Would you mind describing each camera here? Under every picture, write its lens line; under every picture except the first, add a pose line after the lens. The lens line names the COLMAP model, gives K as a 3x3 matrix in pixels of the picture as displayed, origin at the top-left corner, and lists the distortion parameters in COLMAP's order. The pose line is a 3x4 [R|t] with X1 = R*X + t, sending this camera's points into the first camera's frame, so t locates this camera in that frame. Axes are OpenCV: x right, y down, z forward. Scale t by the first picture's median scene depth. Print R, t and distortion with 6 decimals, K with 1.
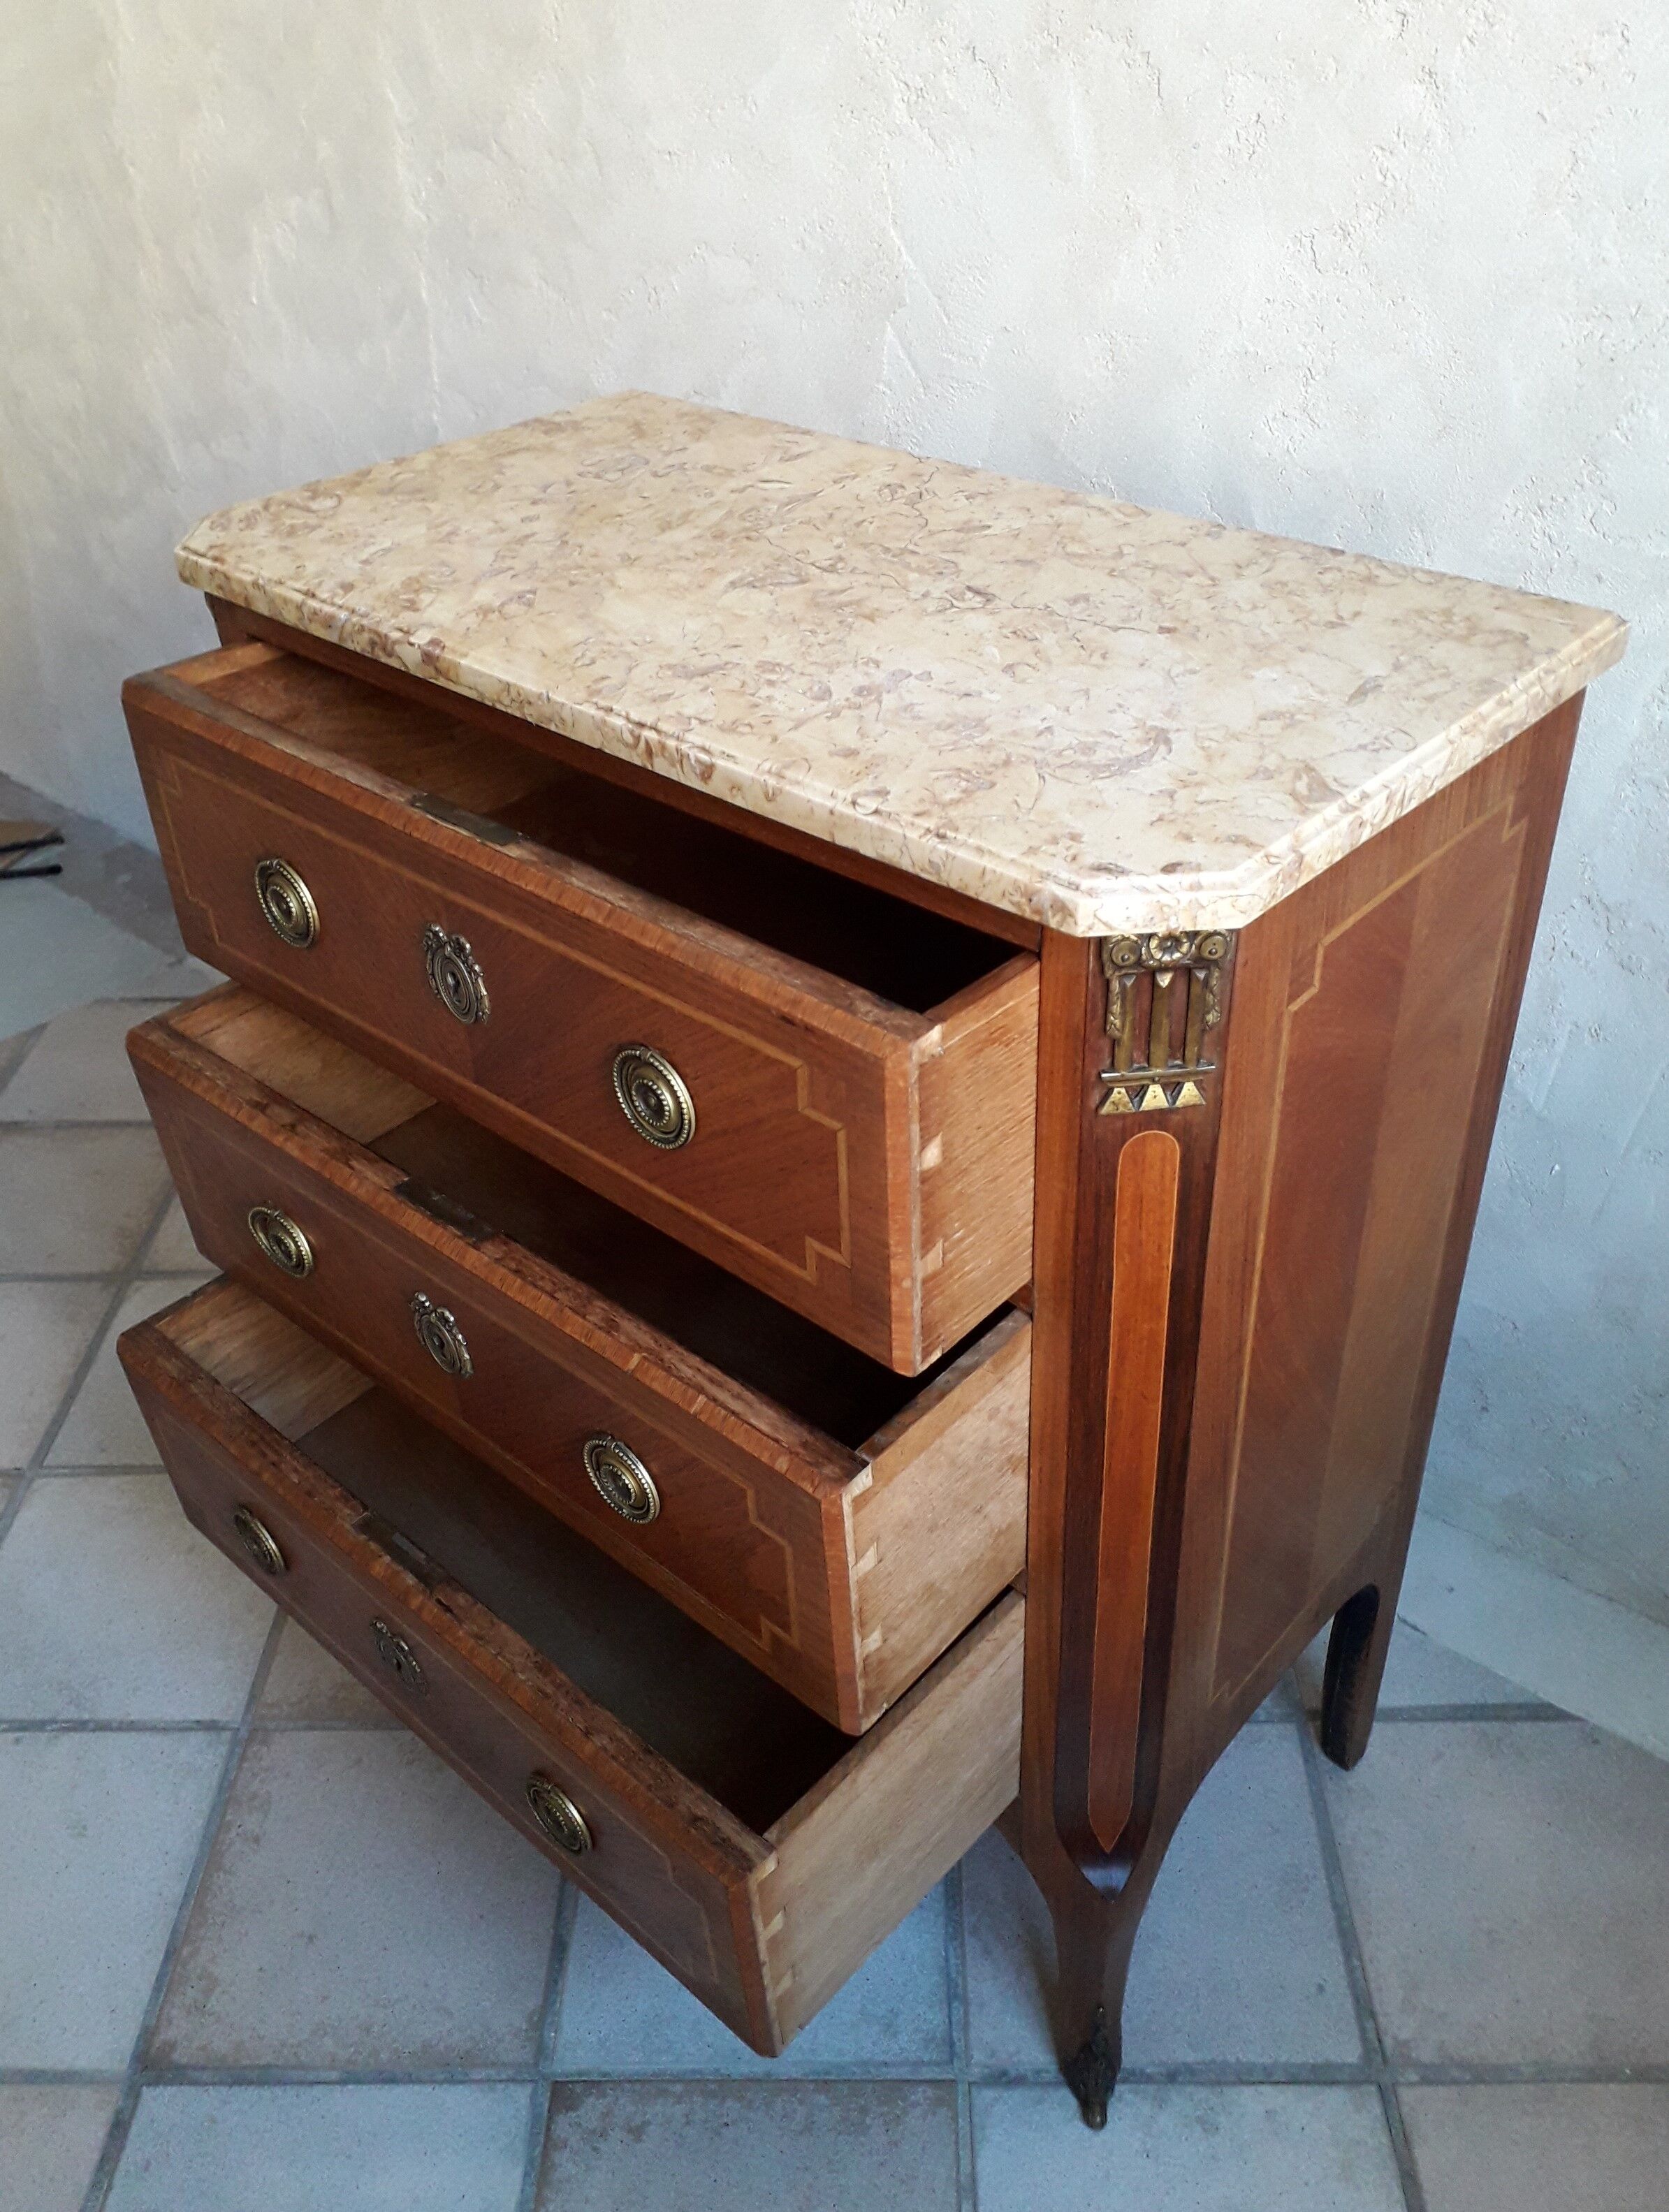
lens RADIAL K [[1796.7, 0, 826.6], [0, 1796.7, 1096.5], [0, 0, 1]] dist [0.019540, -0.010870]
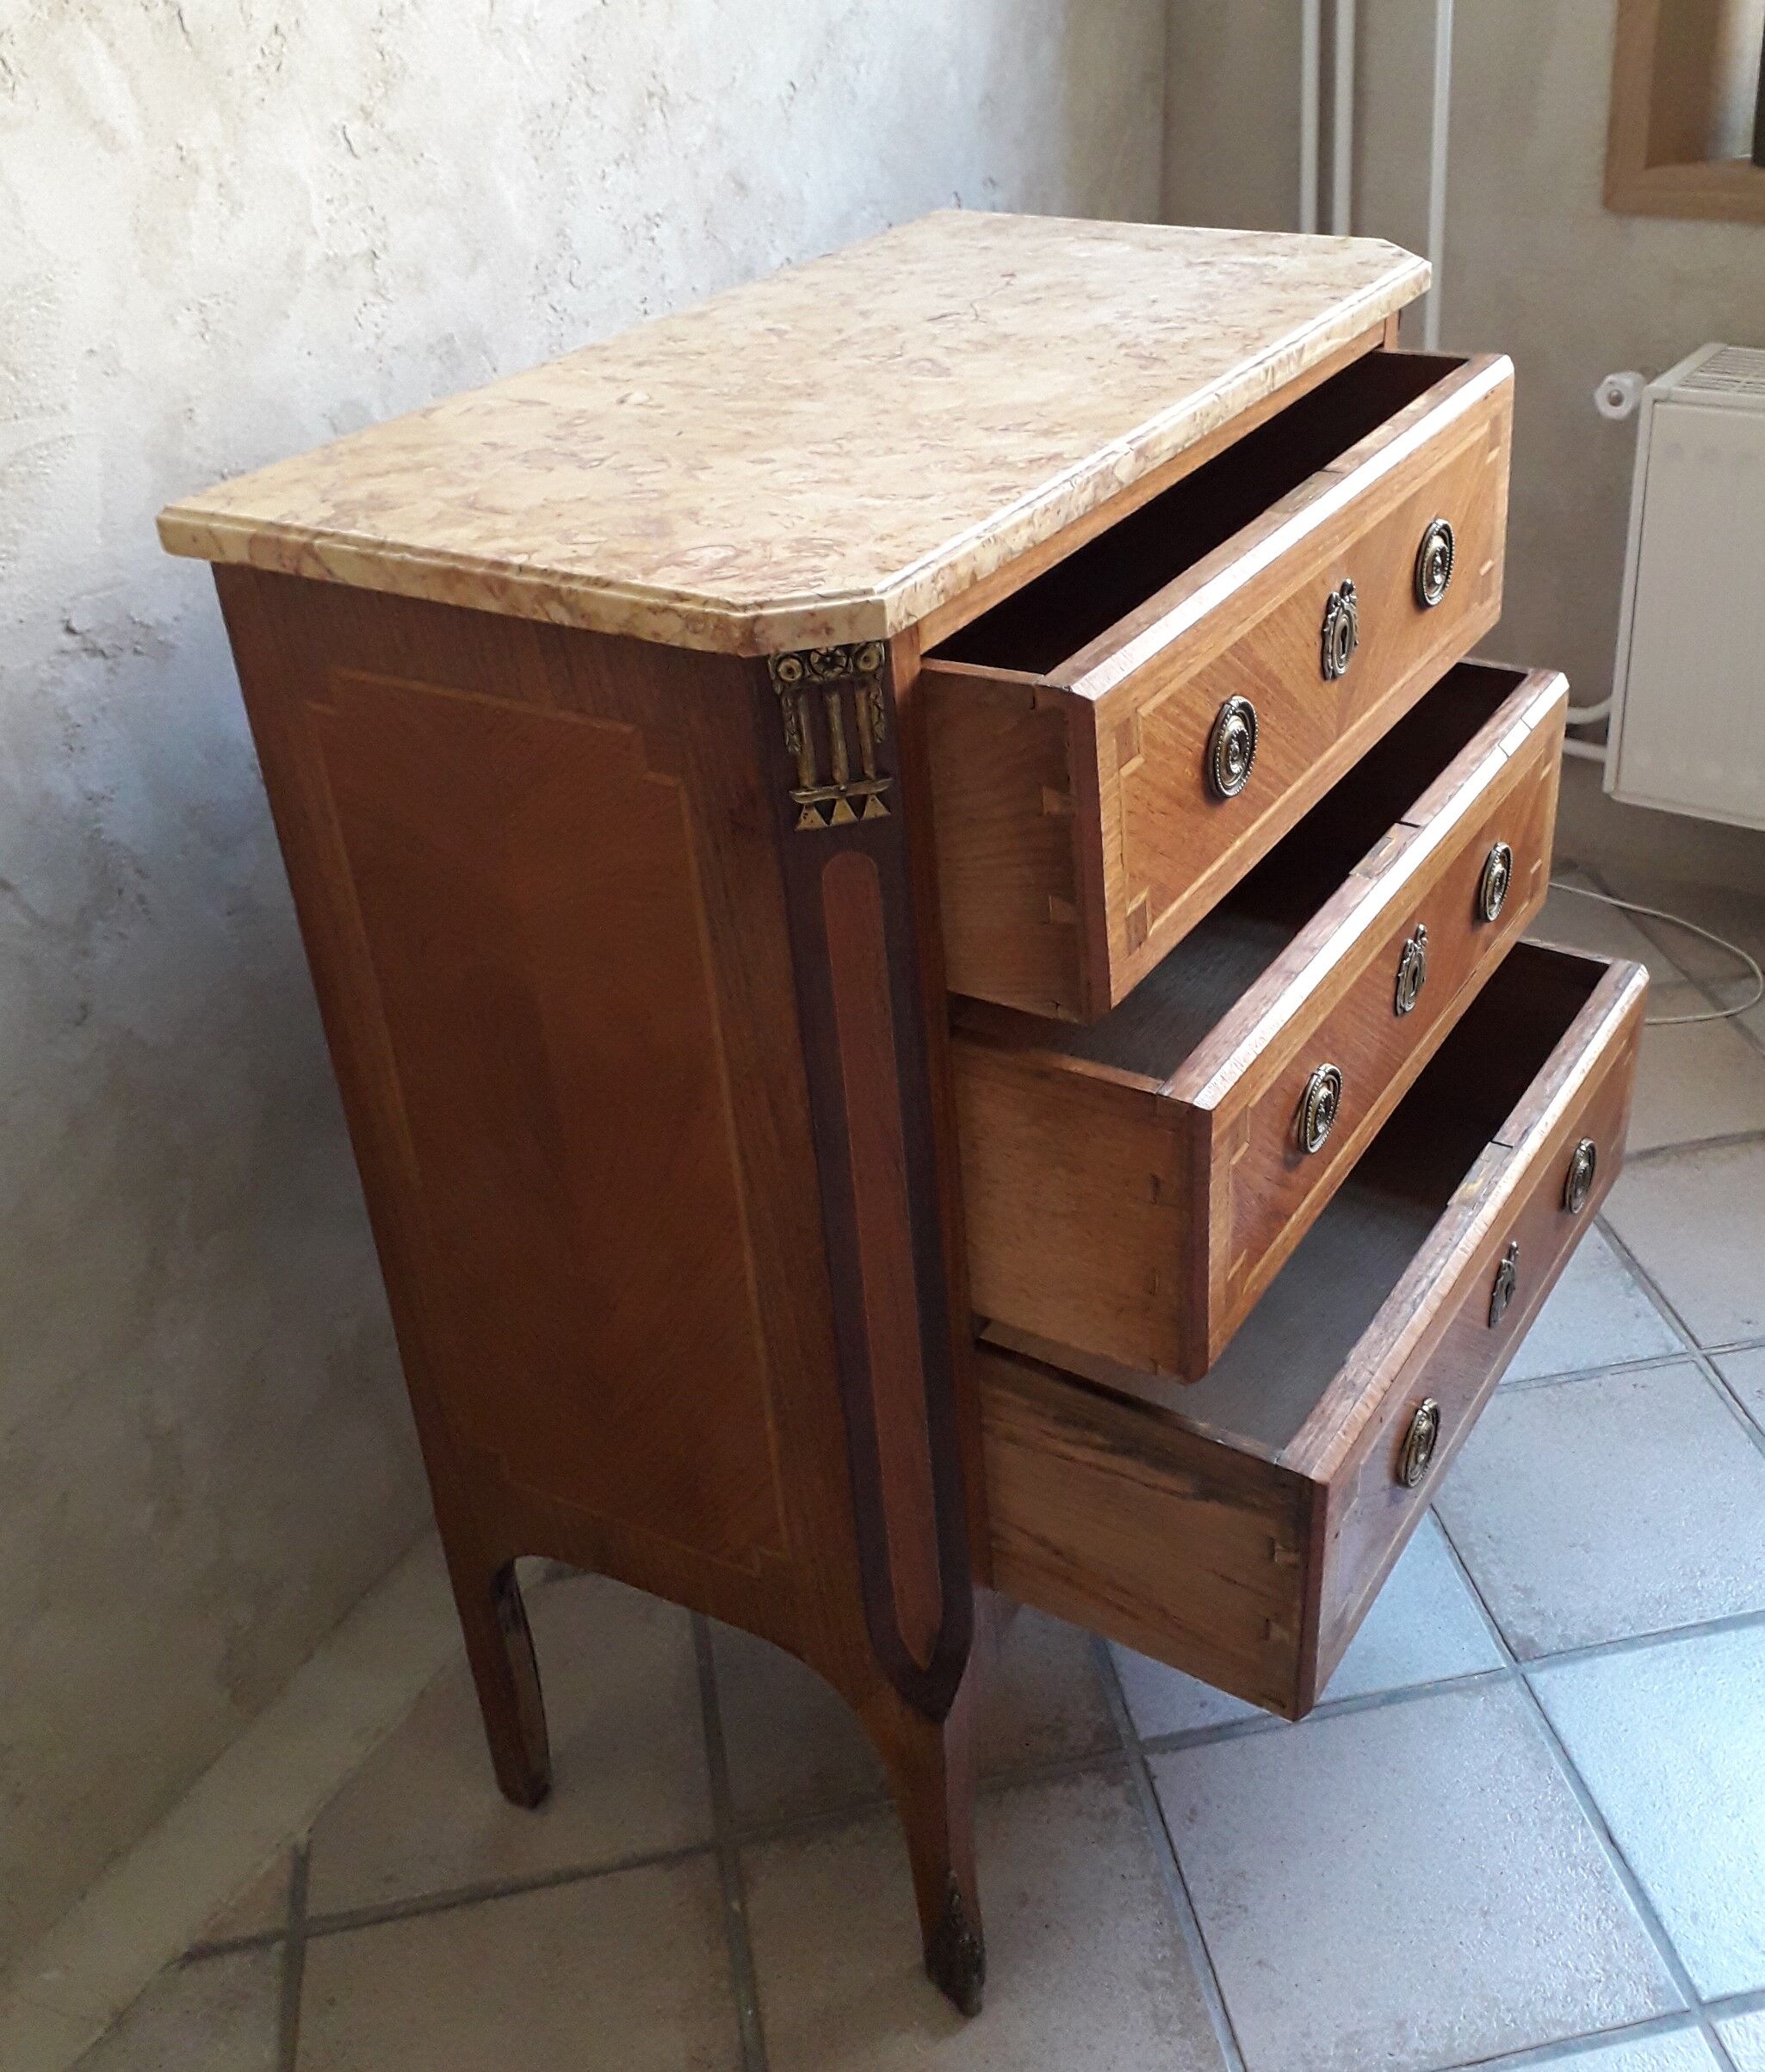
lens RADIAL K [[2308.7, 0, 1012.6], [0, 2308.7, 996.8], [0, 0, 1]] dist [0.009132, 0.000000]
pose [[-0.225144, -0.450189, 0.864083, -1.277130], [0.605942, 0.629789, 0.486005, -0.633527], [-0.762984, 0.633005, 0.130995, 0.945764]]
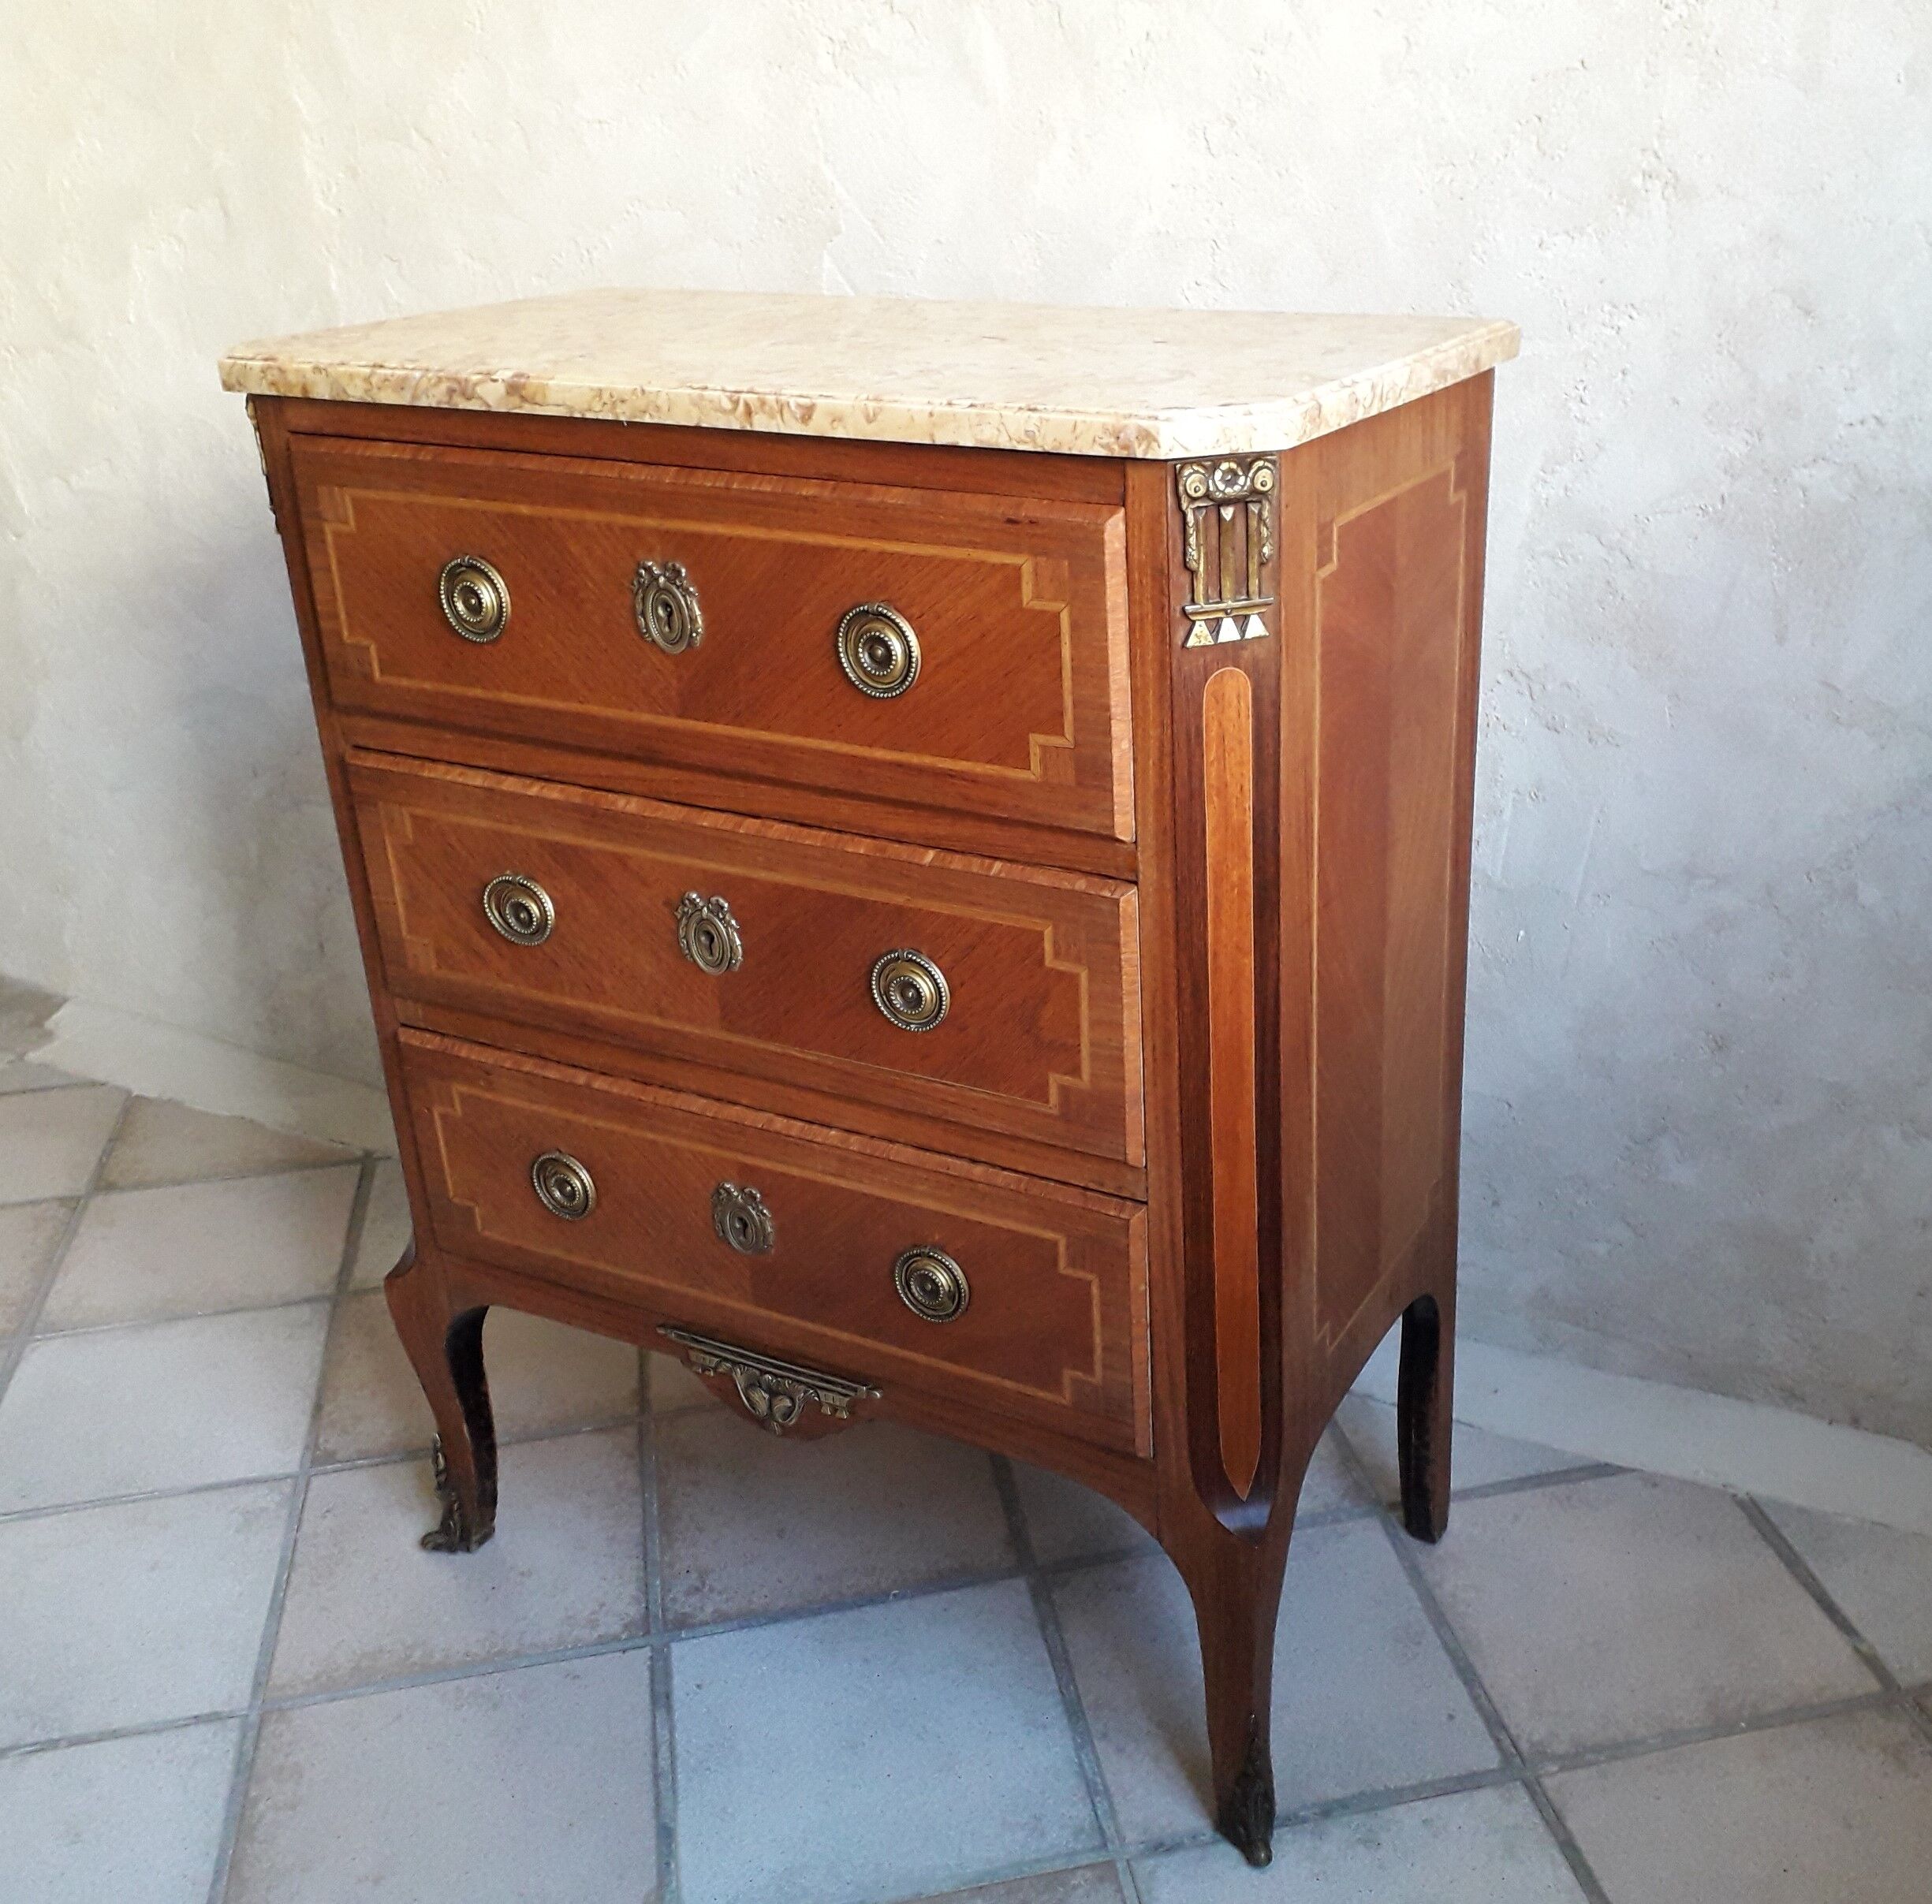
lens RADIAL K [[2072.5, 0, 1068.7], [0, 2072.5, 969.8], [0, 0, 1]] dist [0.057758, 0.000000]
pose [[0.972478, -0.087130, 0.216091, -0.176025], [0.130413, 0.972107, -0.194935, 0.348660], [-0.193079, 0.217751, 0.956716, -0.189854]]
